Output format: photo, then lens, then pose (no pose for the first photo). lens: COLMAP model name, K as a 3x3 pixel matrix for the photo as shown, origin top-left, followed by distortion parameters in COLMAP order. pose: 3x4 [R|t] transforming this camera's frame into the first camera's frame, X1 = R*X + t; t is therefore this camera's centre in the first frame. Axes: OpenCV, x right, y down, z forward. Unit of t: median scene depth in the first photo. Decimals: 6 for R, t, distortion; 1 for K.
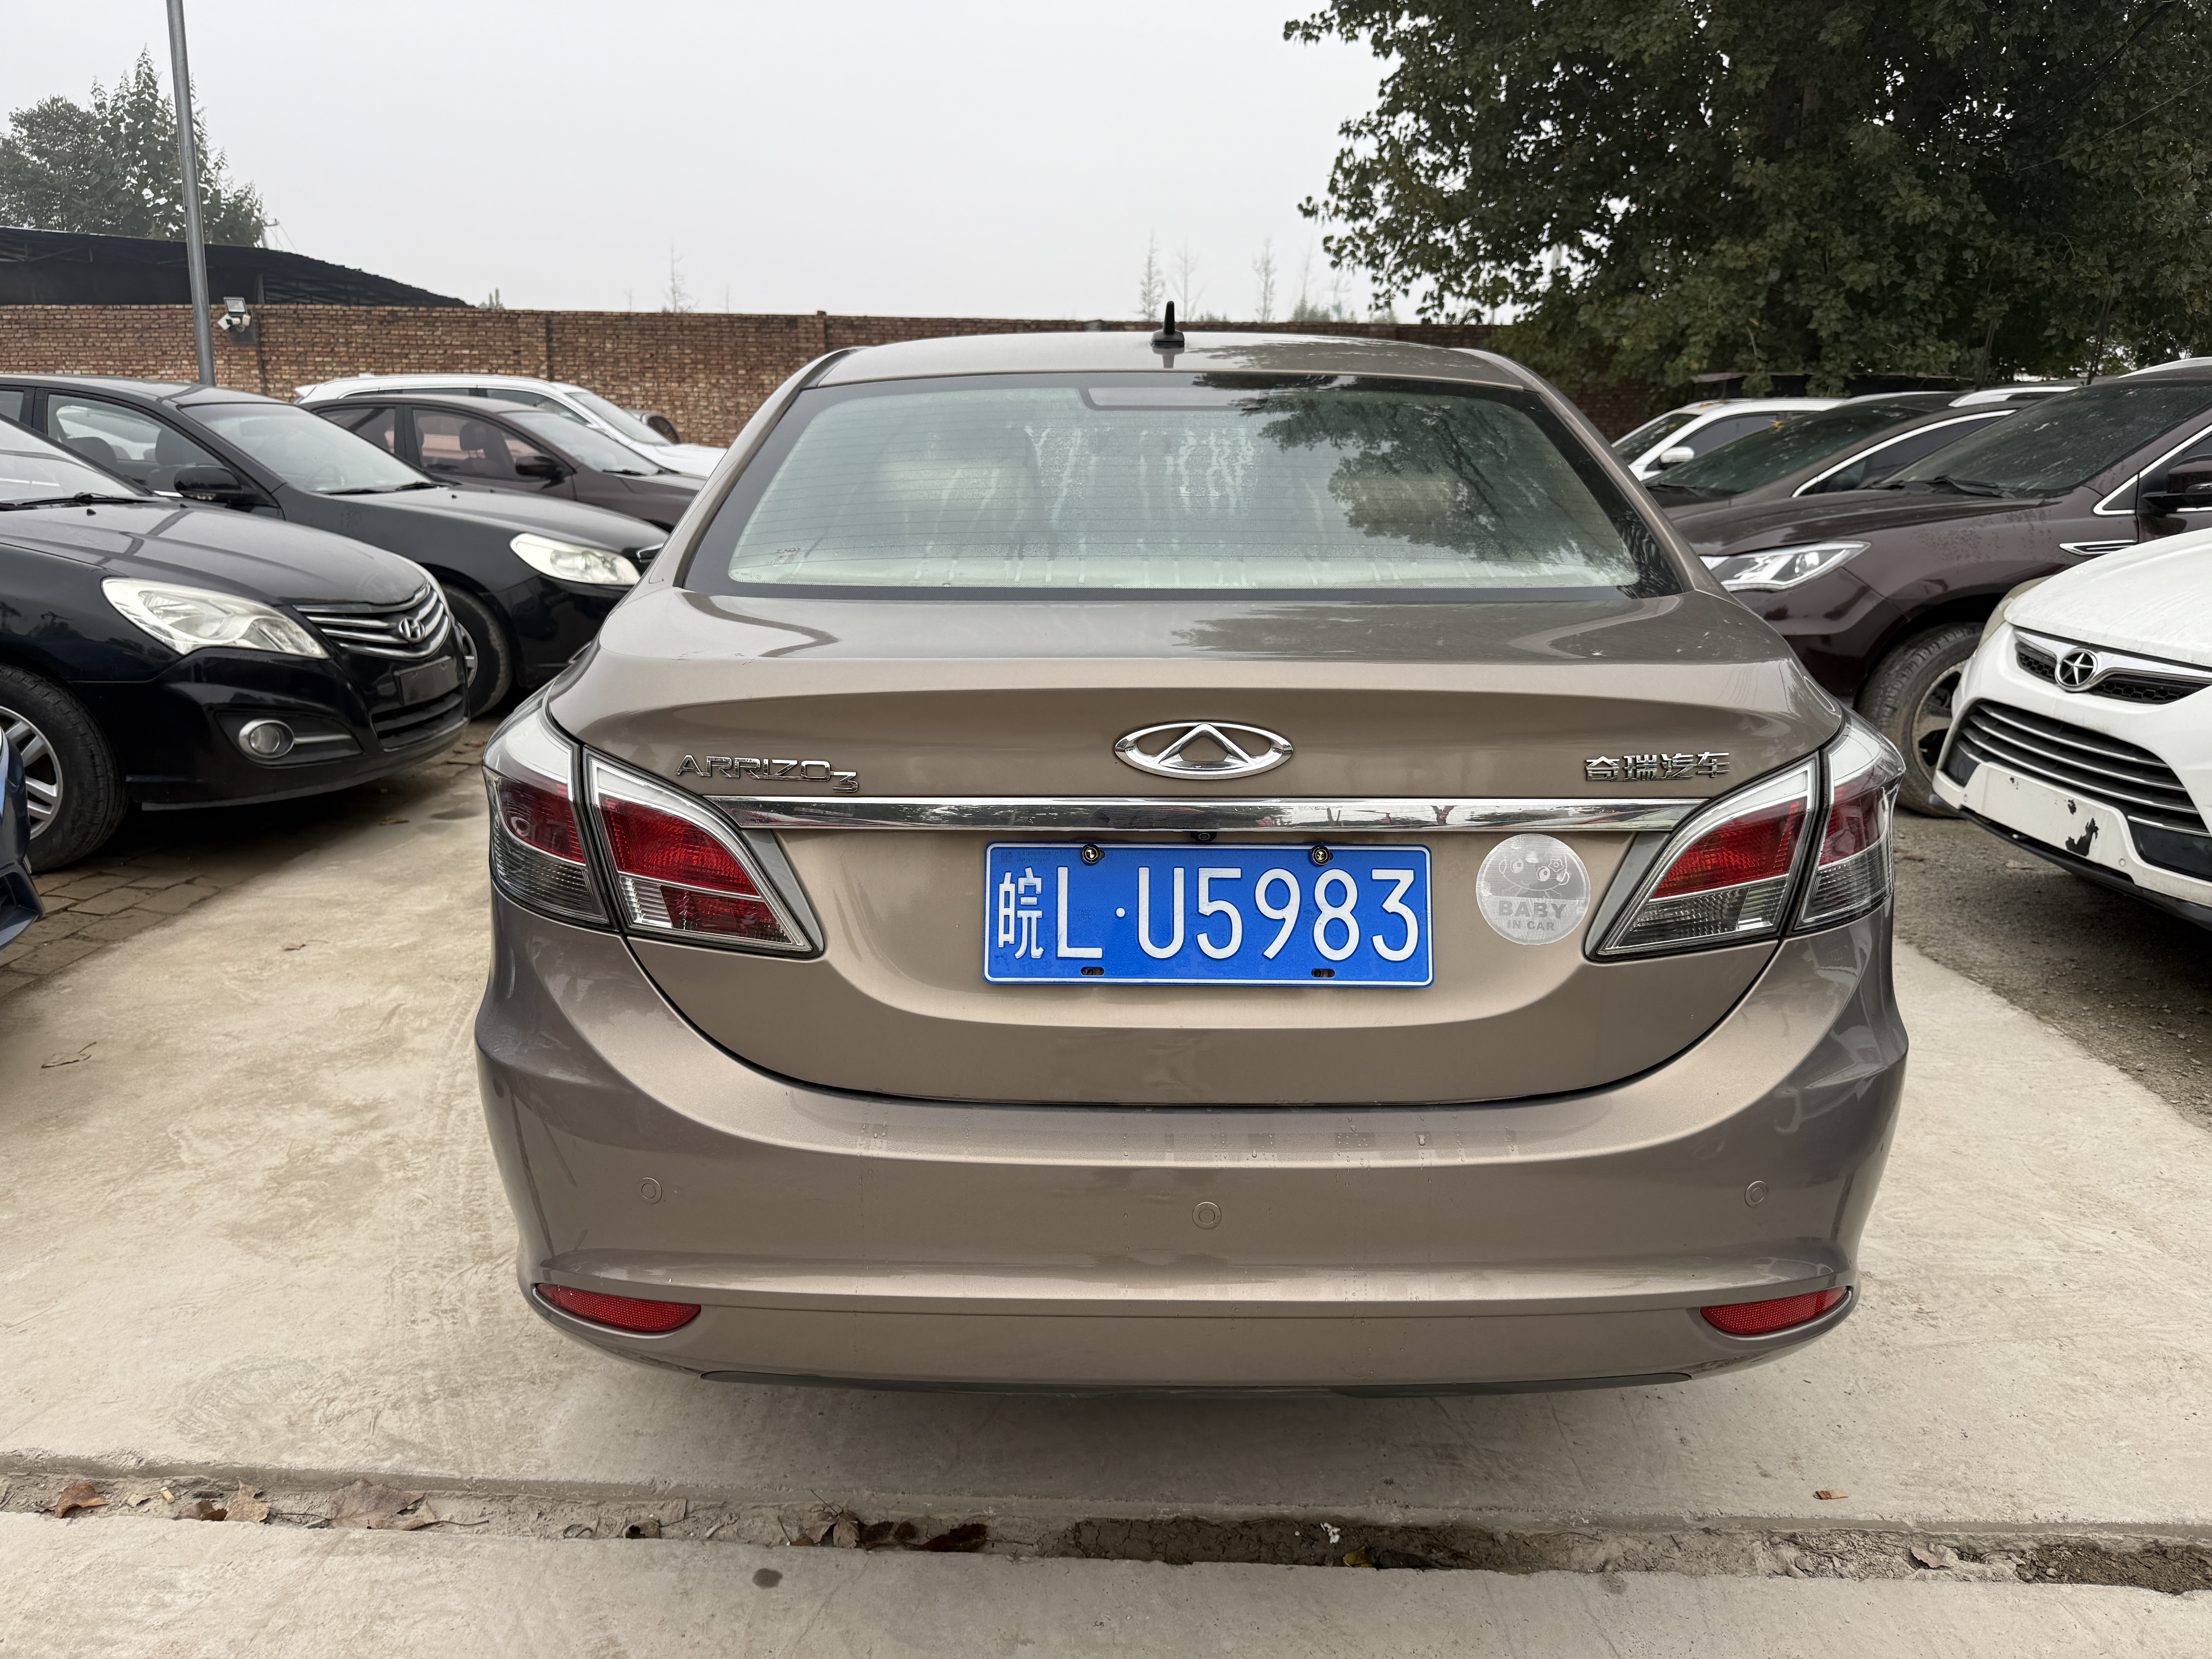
lens RADIAL K [[1516.5, 0, 1099.1], [0, 1516.5, 830.8], [0, 0, 1]] dist [0.019078, -0.025343]
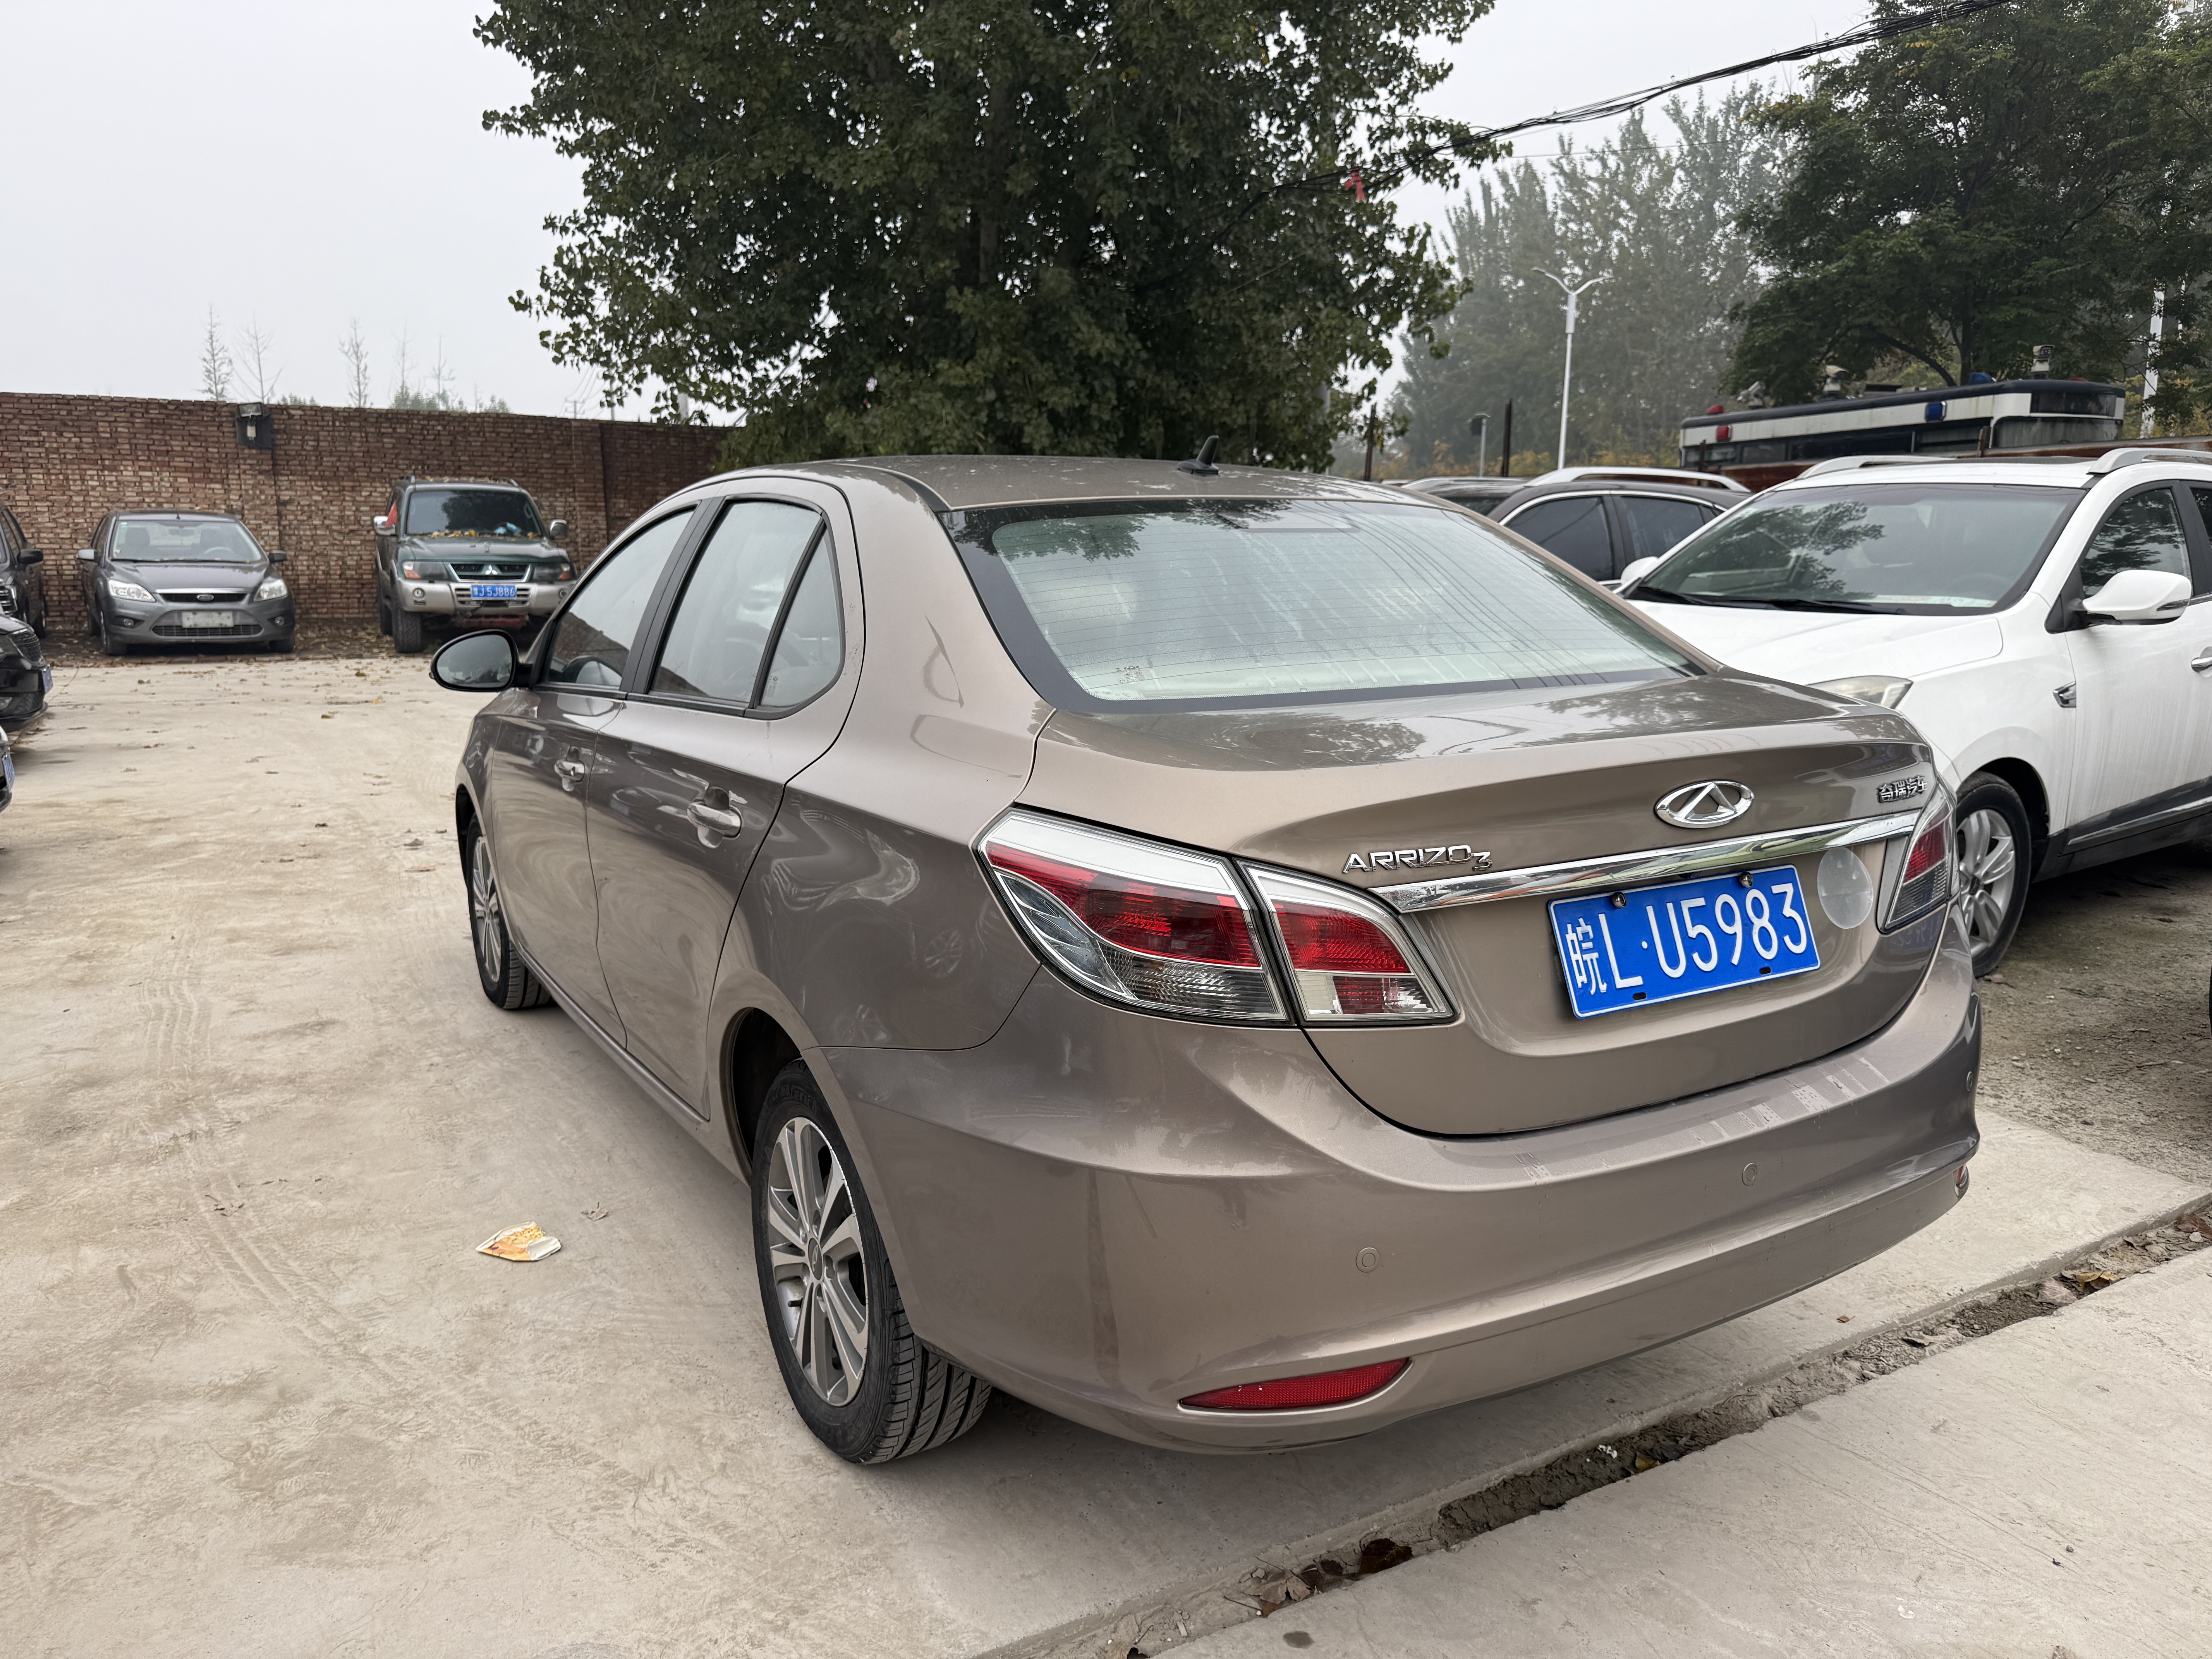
lens RADIAL K [[1516.5, 0, 1088.7], [0, 1516.5, 851.2], [0, 0, 1]] dist [0.019078, -0.025343]
pose [[0.865552, -0.102845, 0.490146, -0.080337], [0.125934, 0.991936, -0.014254, -0.004987], [-0.484727, 0.074064, 0.871524, 0.011882]]
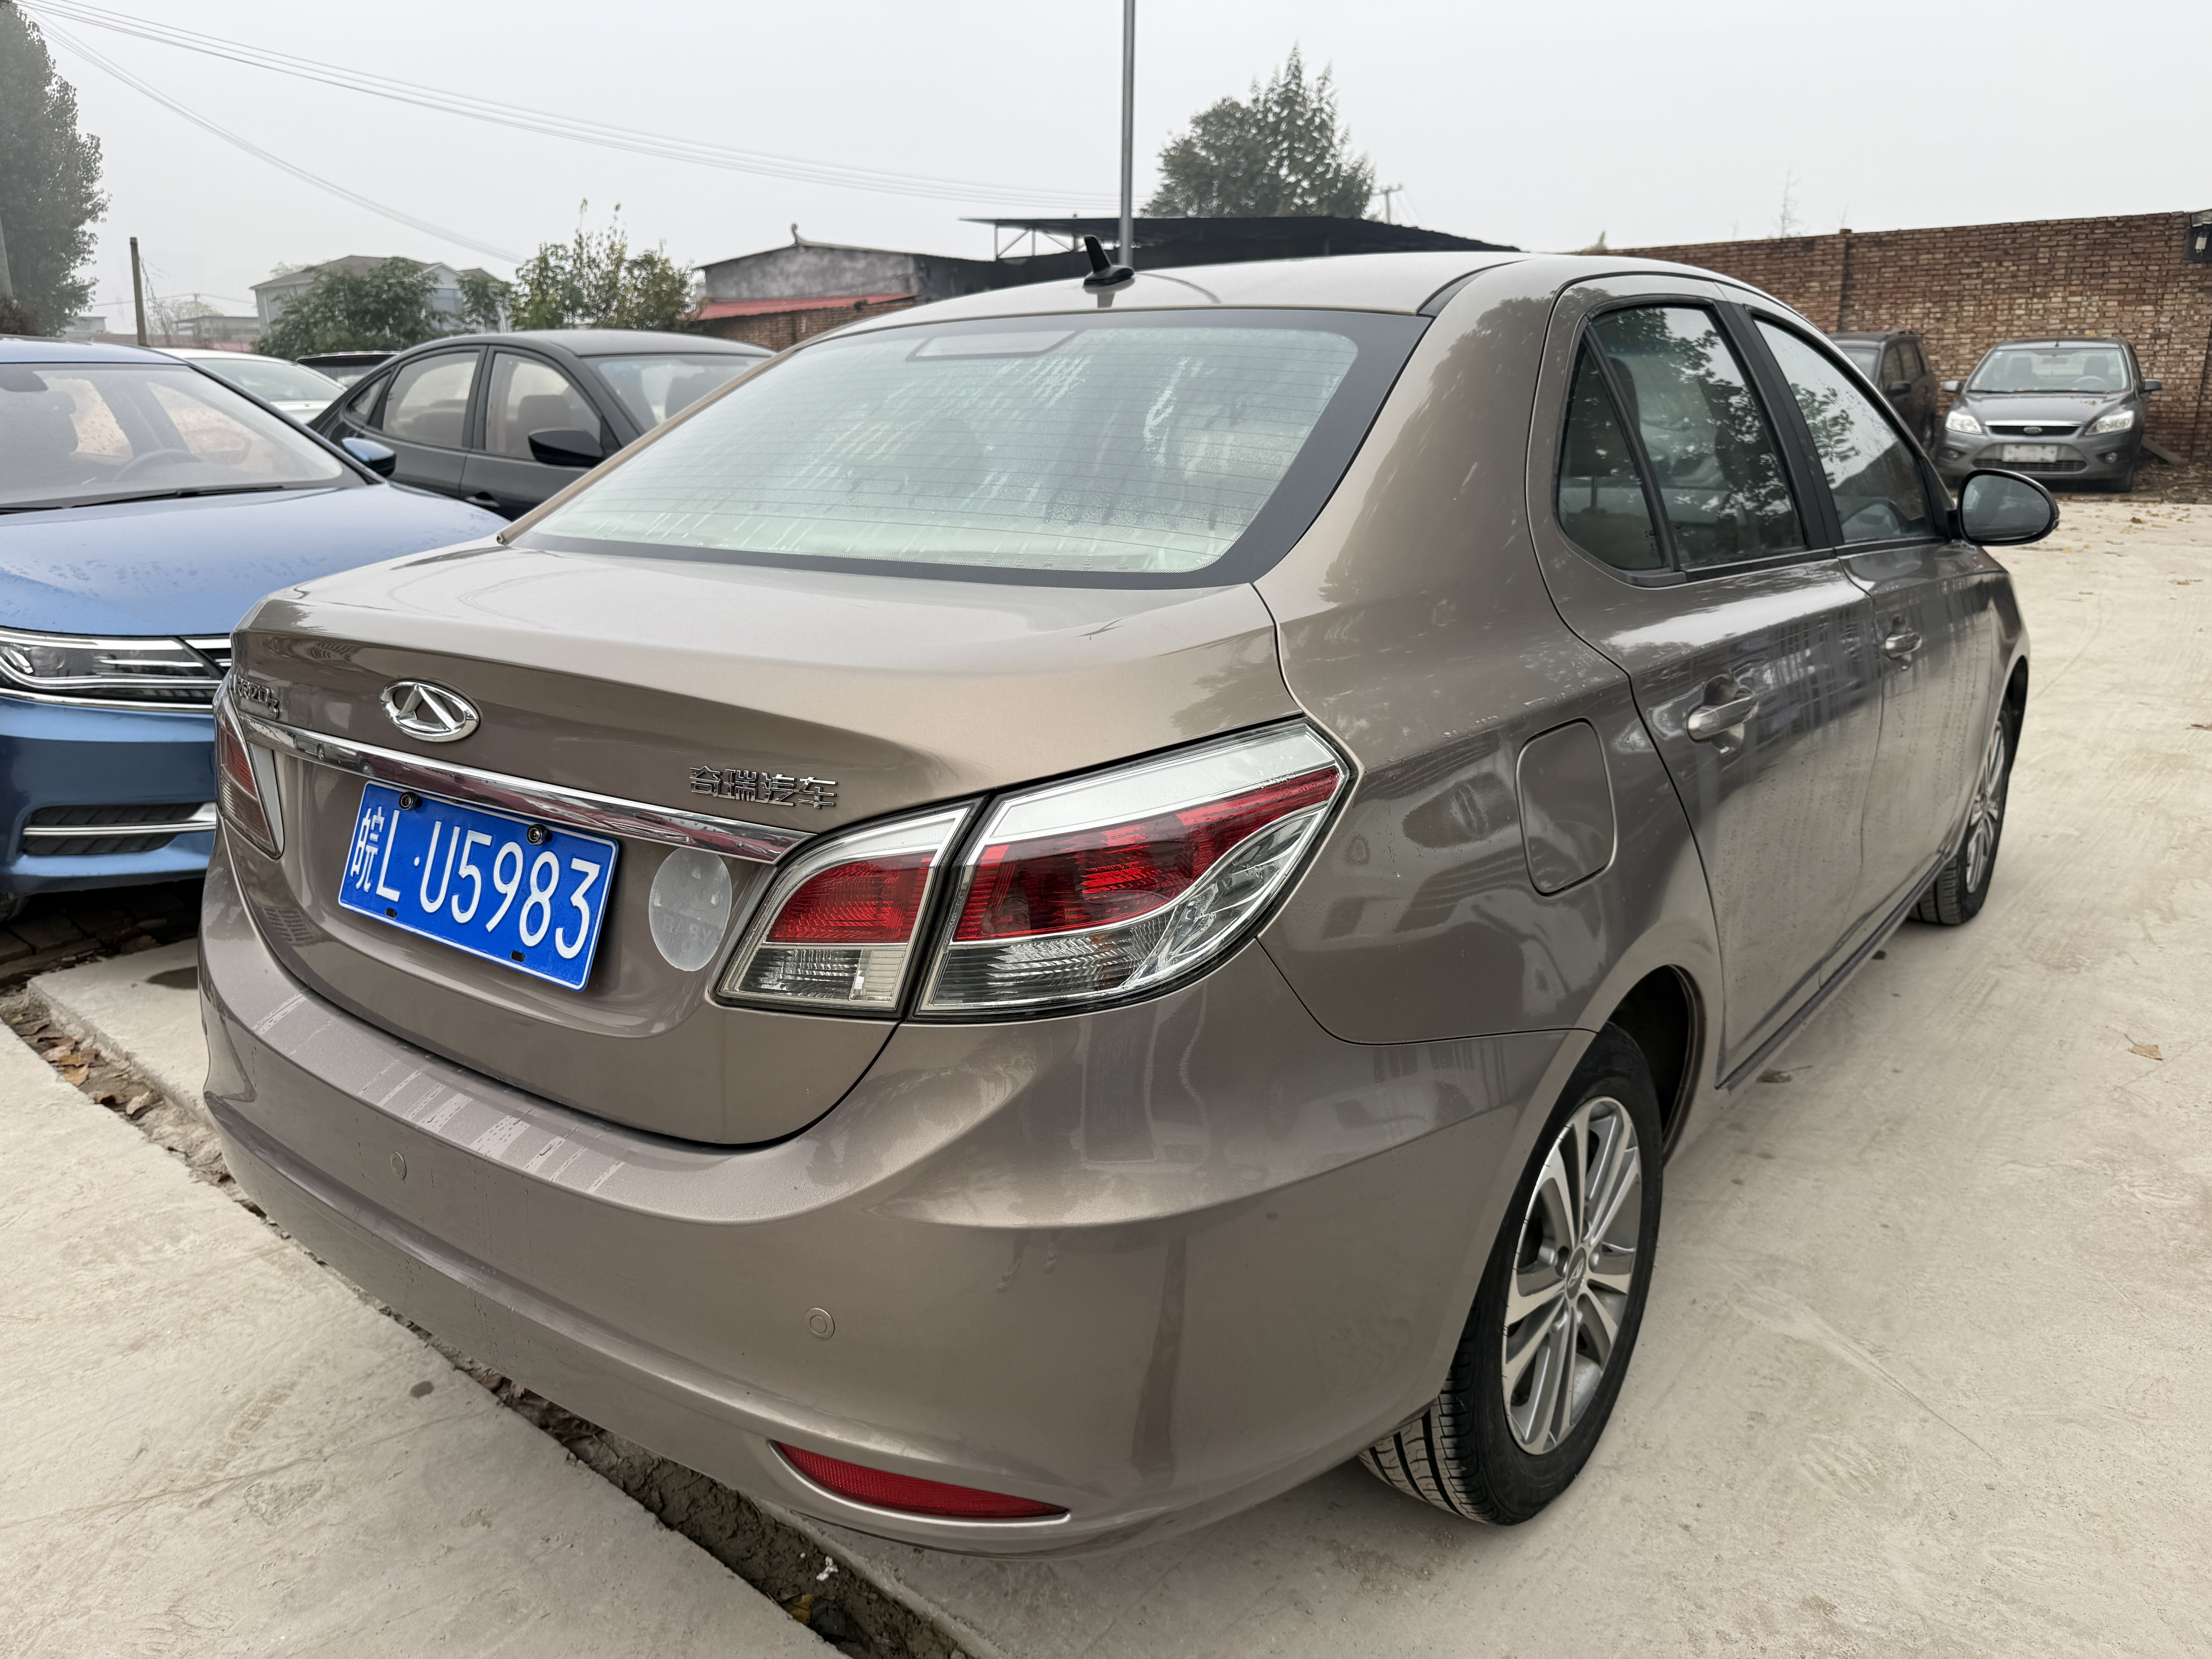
lens RADIAL K [[1516.5, 0, 1091.0], [0, 1516.5, 827.7], [0, 0, 1]] dist [0.019078, -0.025343]
pose [[0.800519, 0.141657, -0.582325, 0.081715], [-0.121810, 0.989840, 0.073338, -0.008417], [0.586797, 0.012224, 0.809642, 0.035486]]
